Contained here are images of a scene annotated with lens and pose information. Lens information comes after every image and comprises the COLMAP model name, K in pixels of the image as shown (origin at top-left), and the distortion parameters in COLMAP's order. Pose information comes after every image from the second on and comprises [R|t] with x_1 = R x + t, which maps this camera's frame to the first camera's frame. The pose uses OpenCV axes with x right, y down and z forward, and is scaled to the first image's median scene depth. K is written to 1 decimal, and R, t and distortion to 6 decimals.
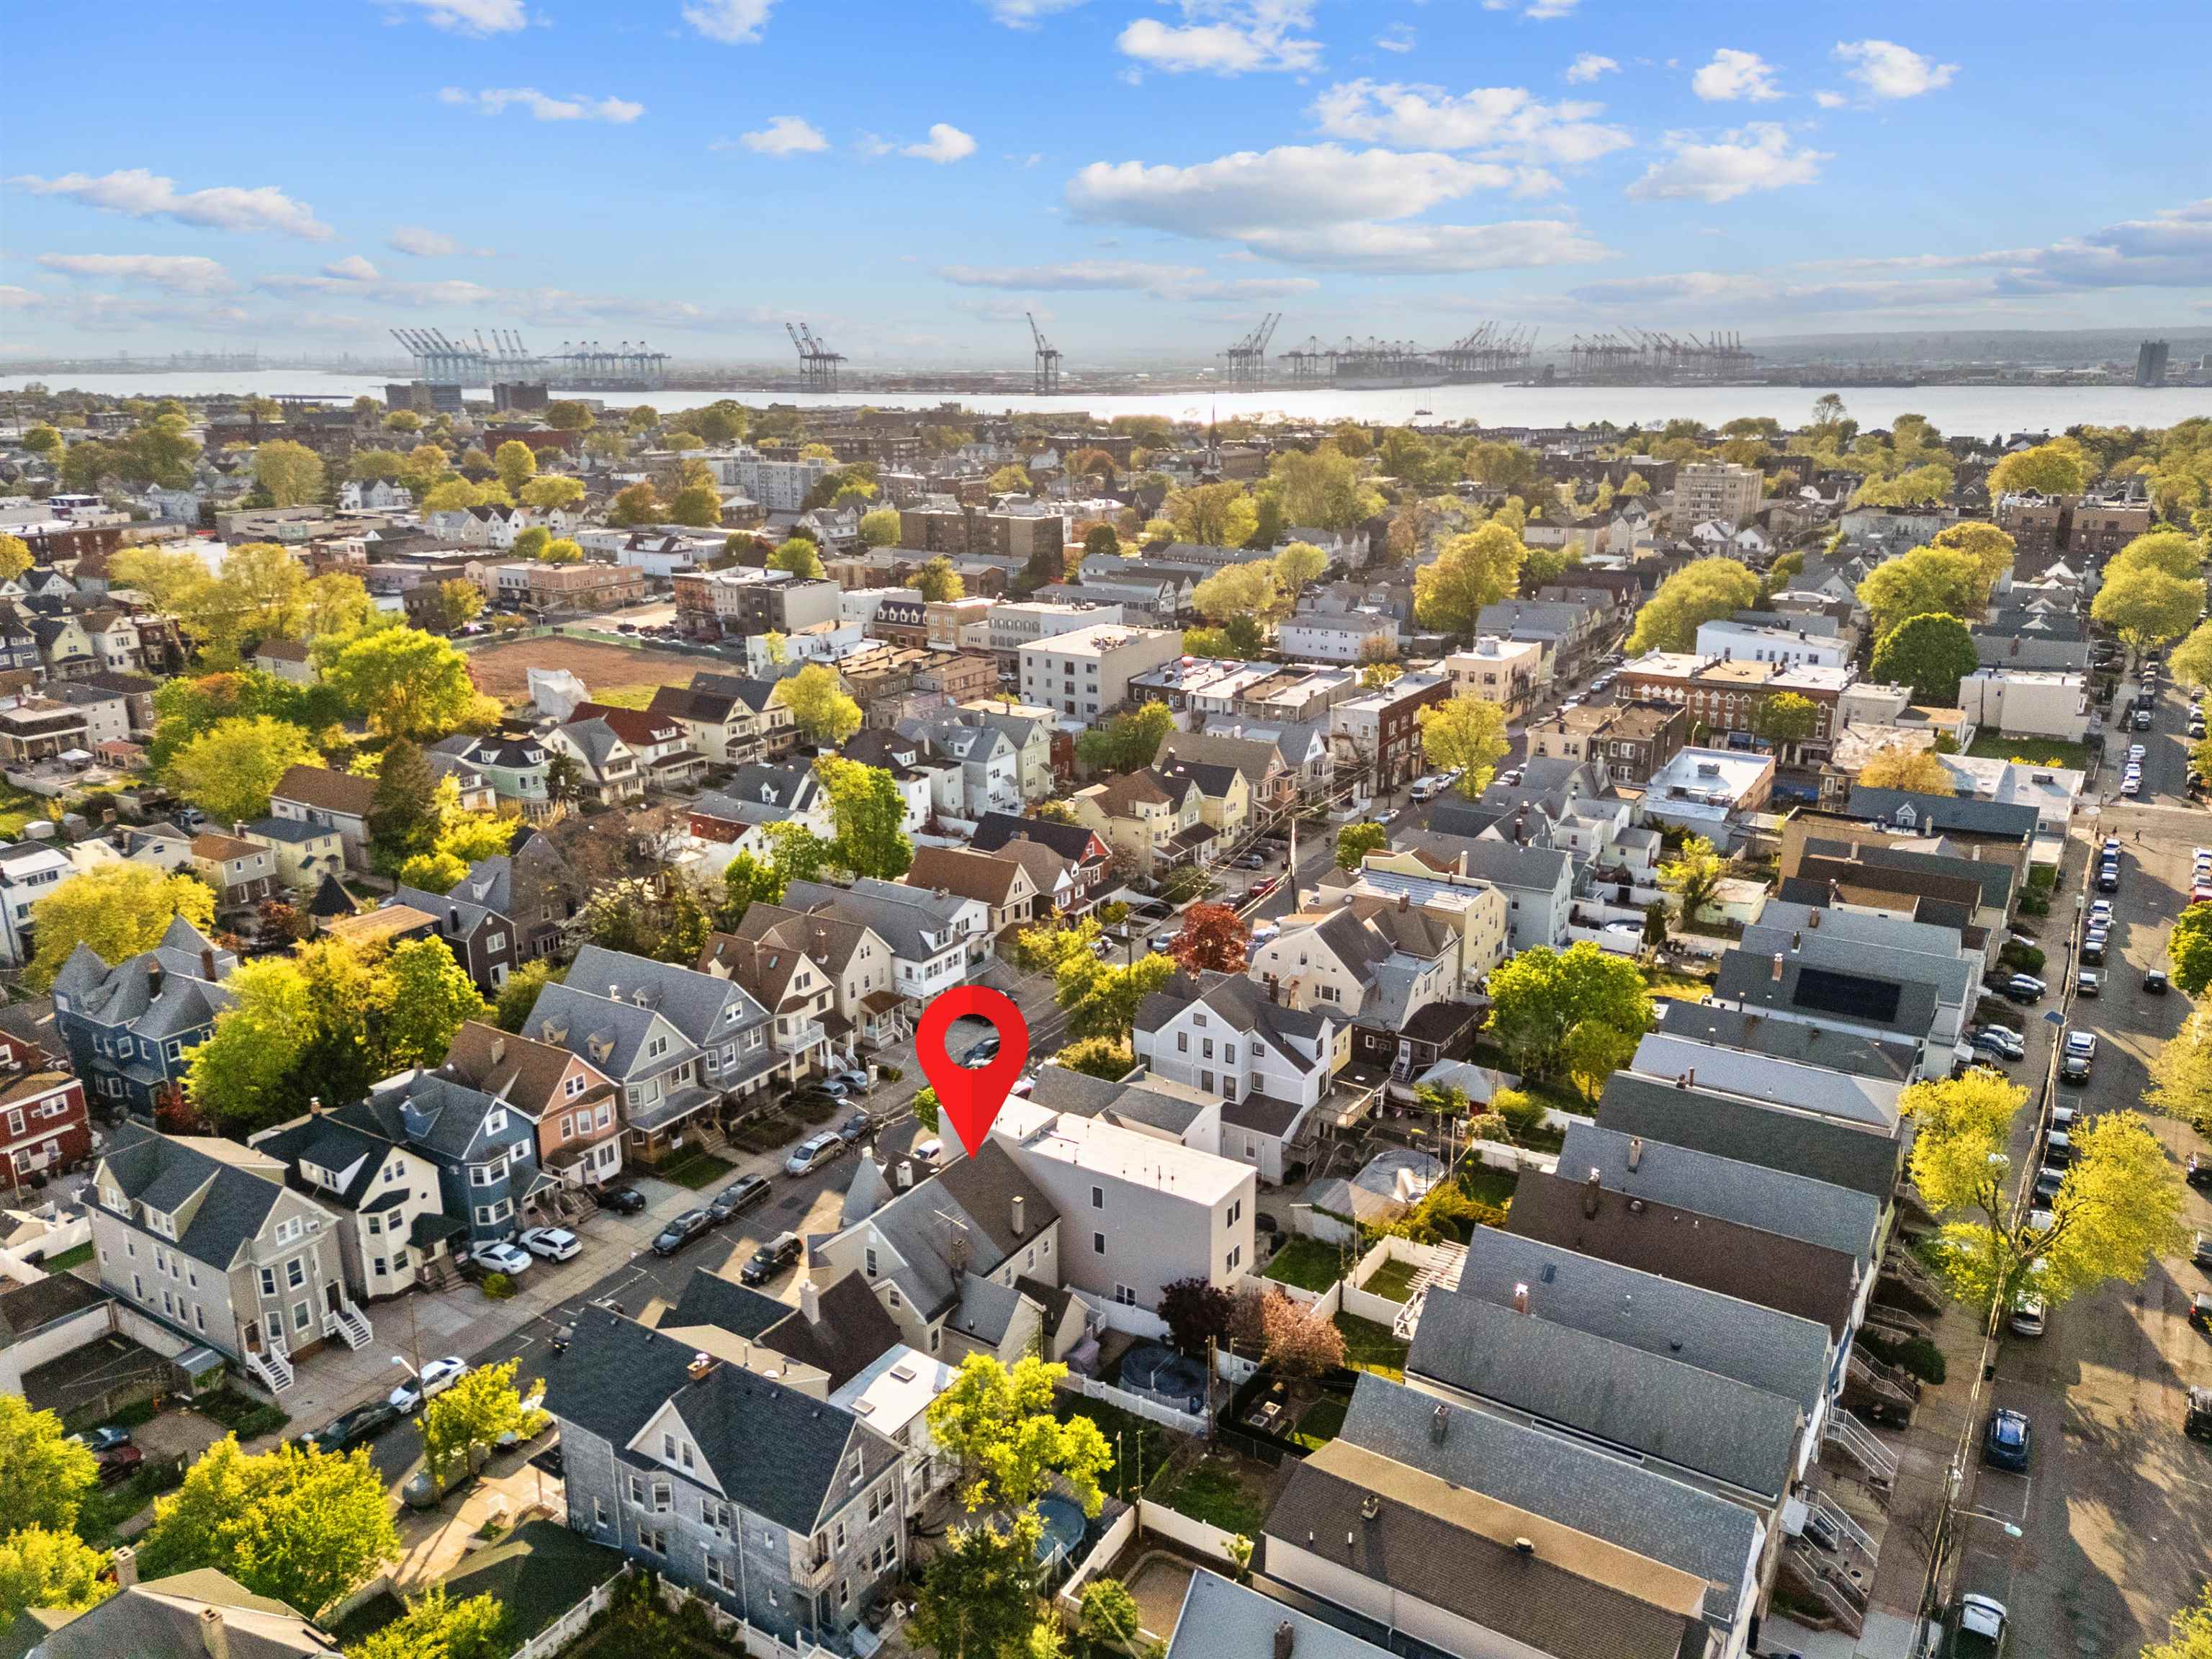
lens RADIAL K [[1587.1, 0, 1108.4], [0, 1587.1, 877.1], [0, 0, 1]] dist [0.072333, -0.067422]
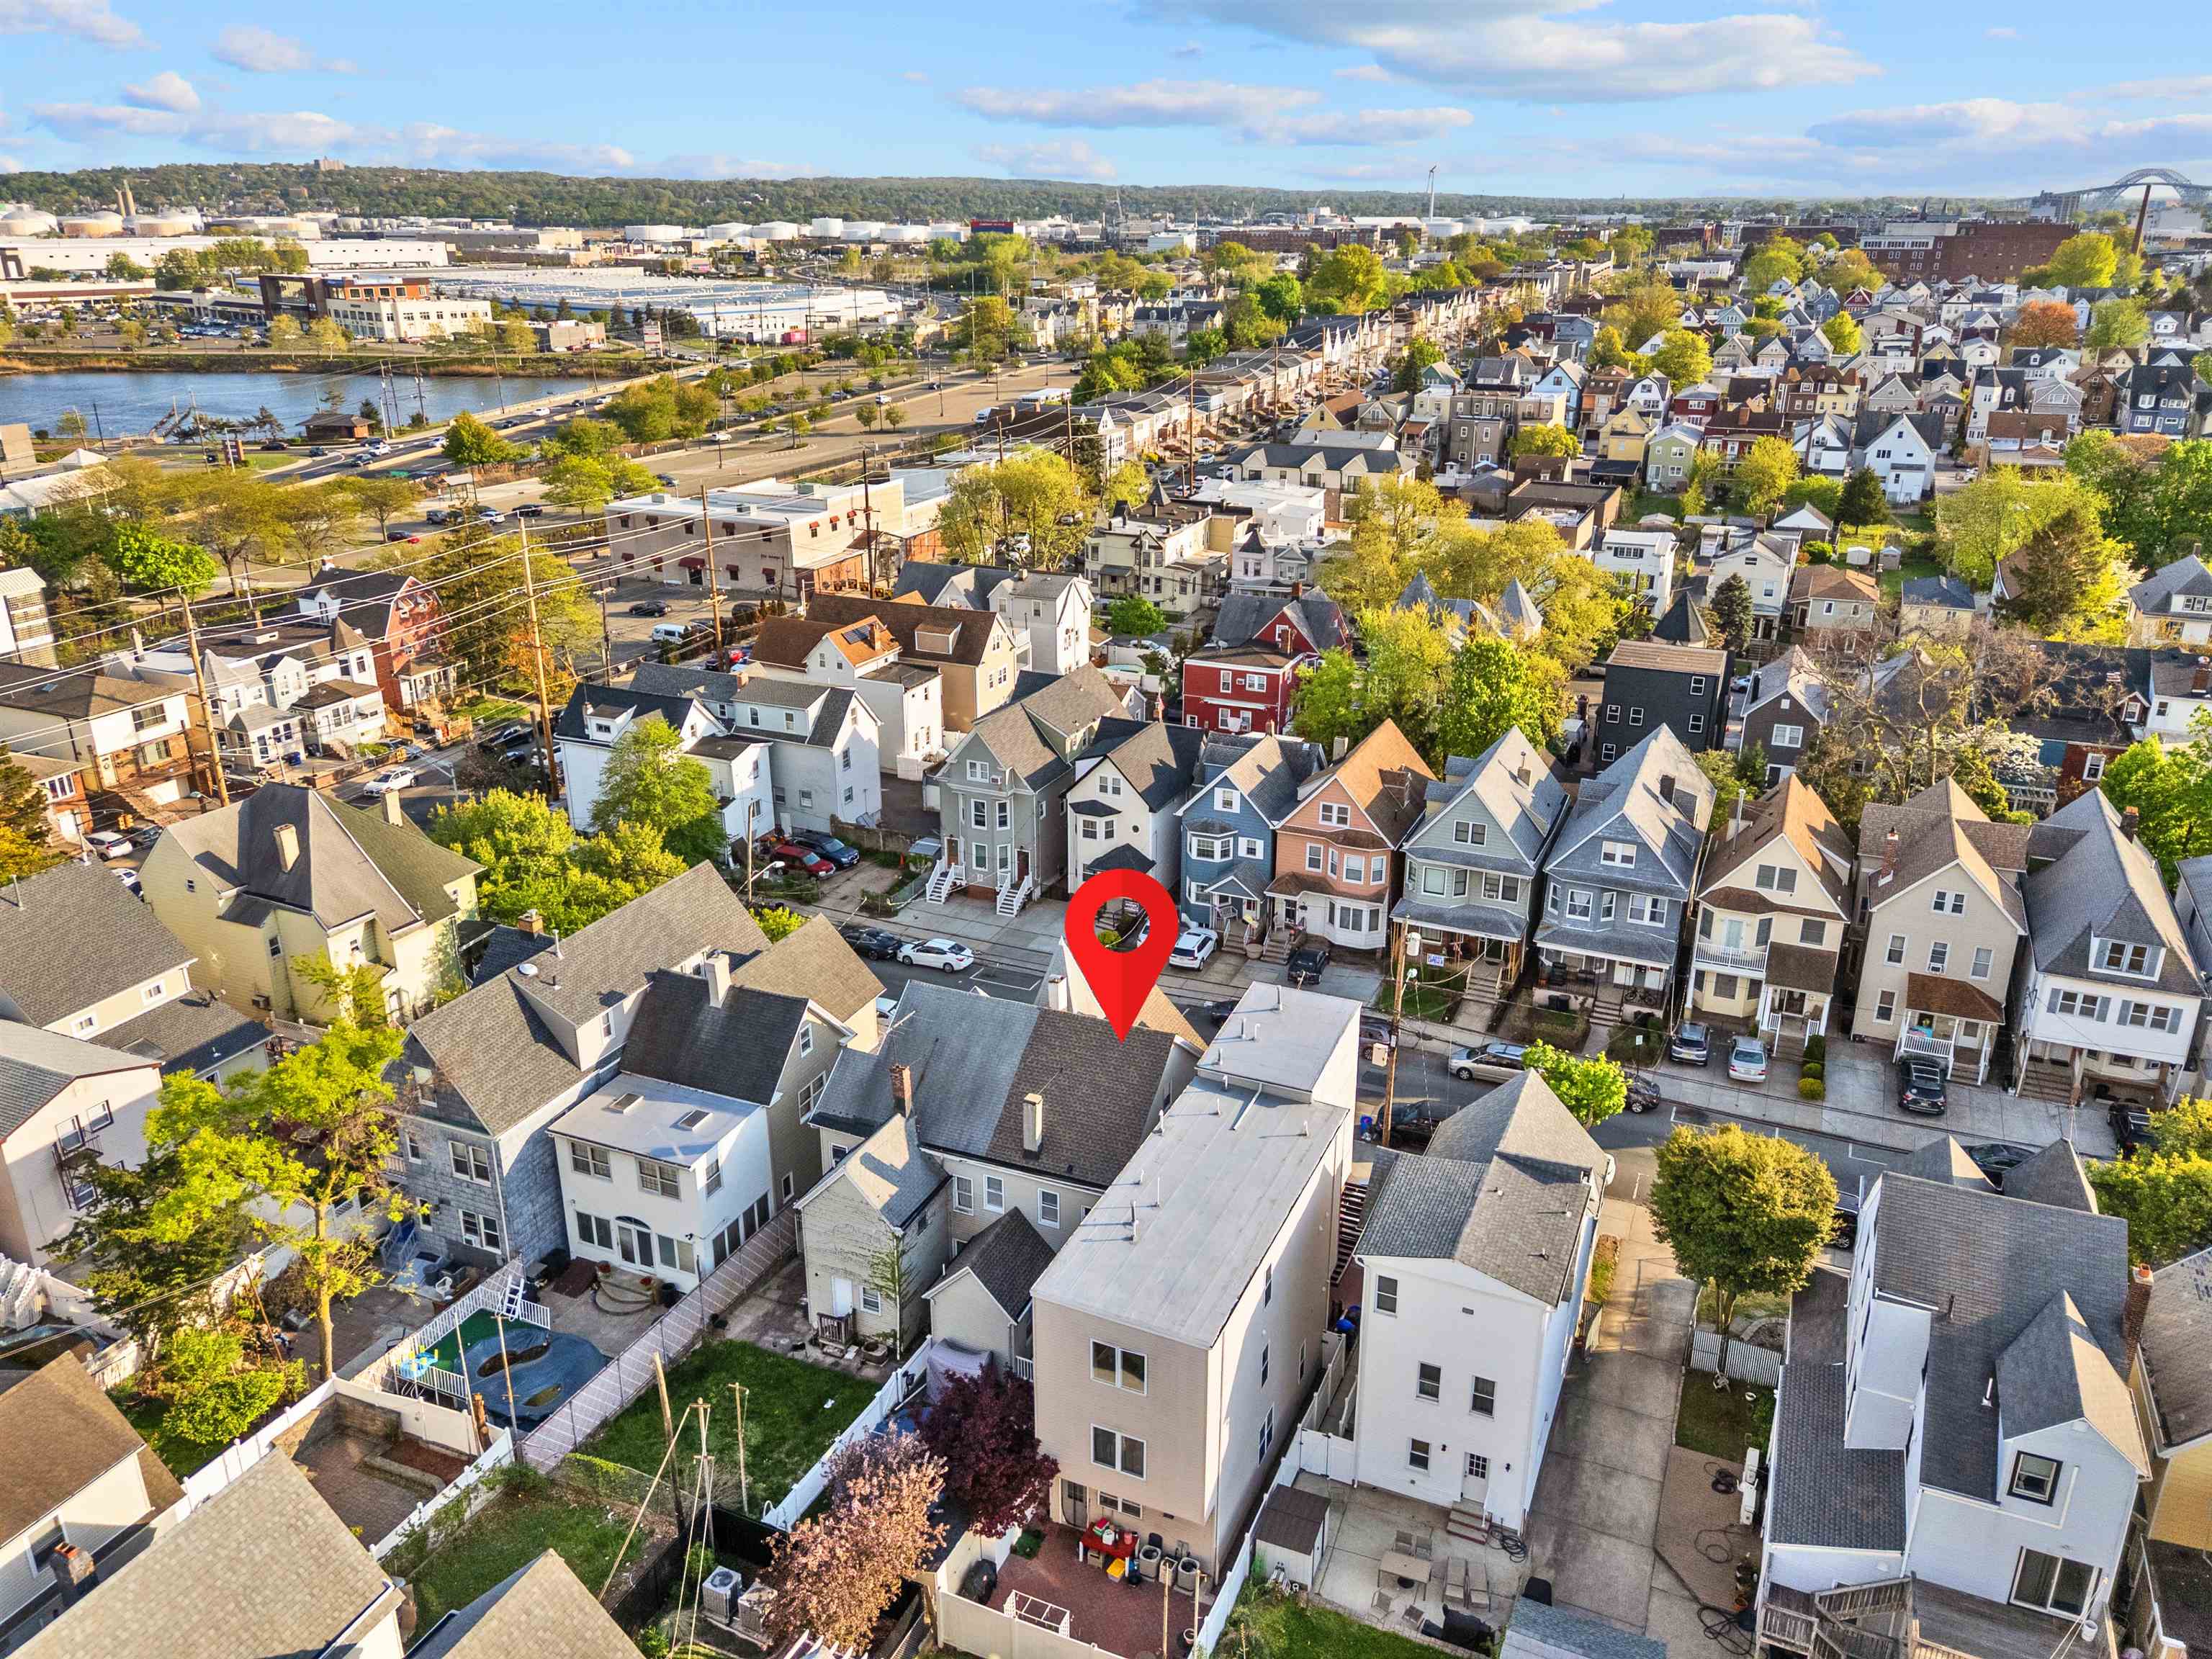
lens RADIAL K [[1587.1, 0, 1108.4], [0, 1587.1, 877.1], [0, 0, 1]] dist [0.072333, -0.067422]
pose [[0.155064, 0.389773, -0.907762, 0.243590], [-0.305954, 0.892646, 0.331020, -0.045070], [0.939333, 0.226404, 0.257670, 0.434422]]
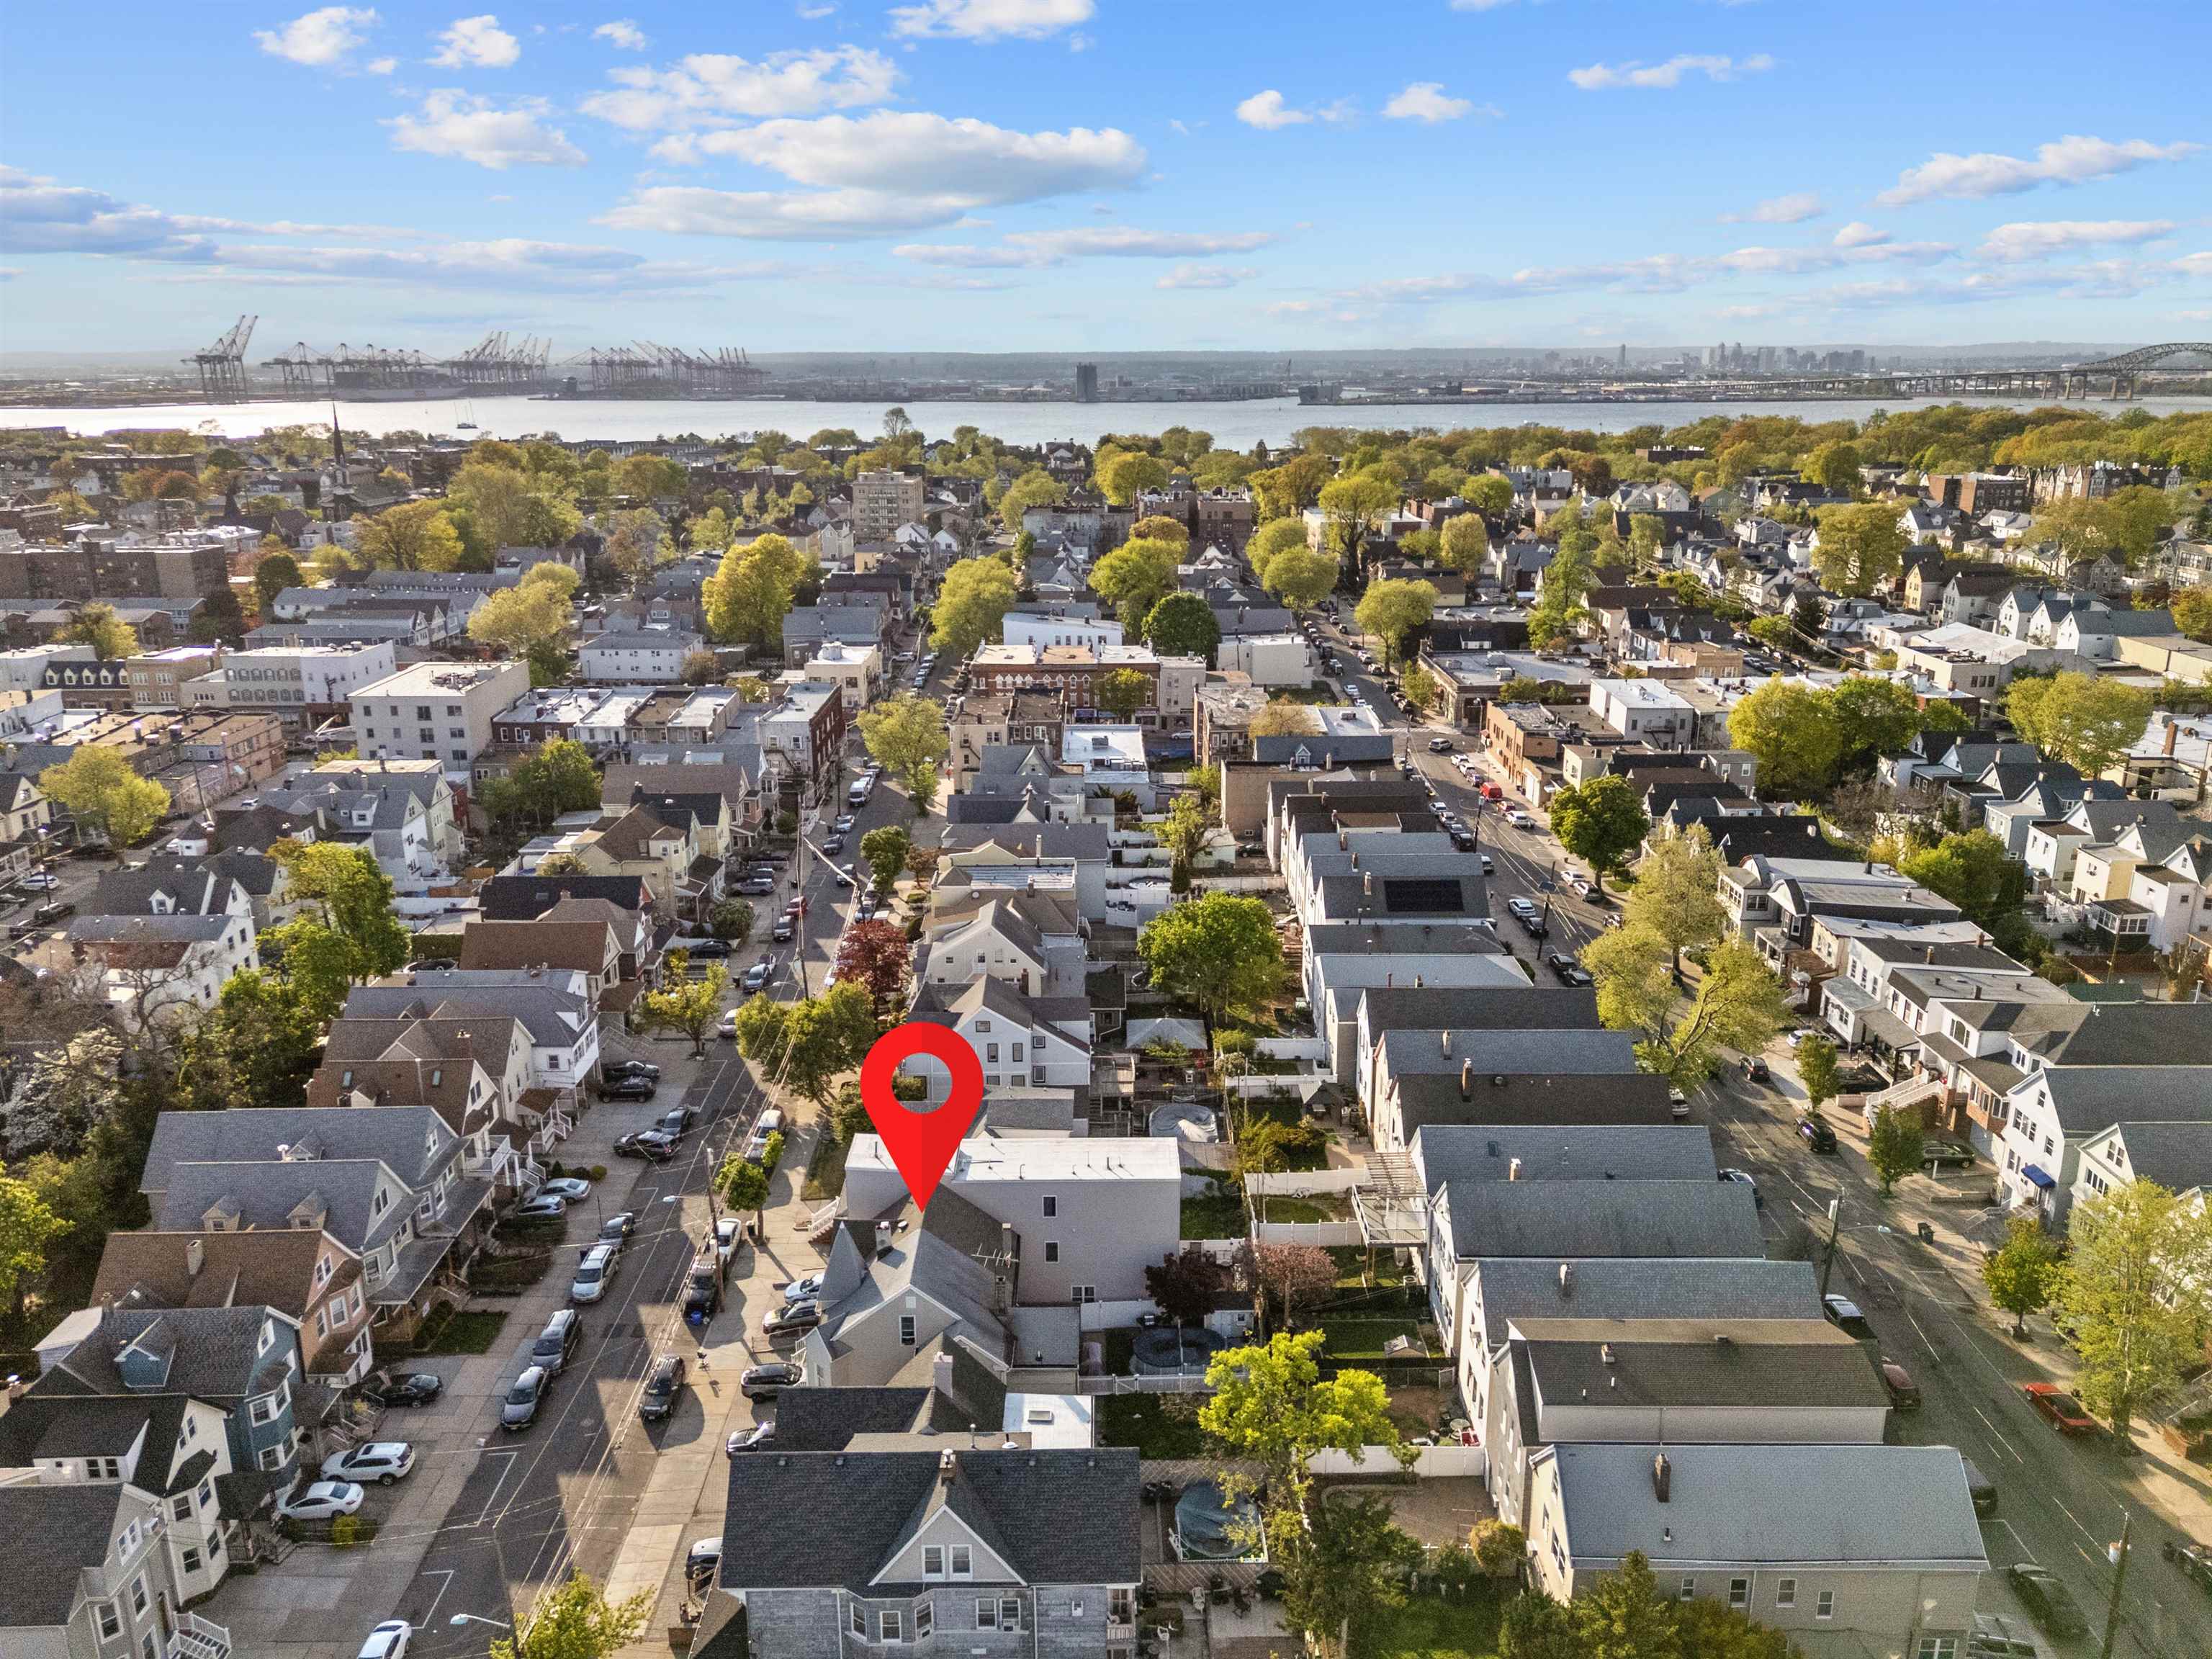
lens RADIAL K [[1587.1, 0, 1108.4], [0, 1587.1, 877.1], [0, 0, 1]] dist [0.072333, -0.067422]
pose [[0.840185, -0.162068, 0.517517, -0.243702], [0.165917, 0.985360, 0.039215, -0.018796], [-0.516296, 0.052917, 0.854774, 0.061458]]
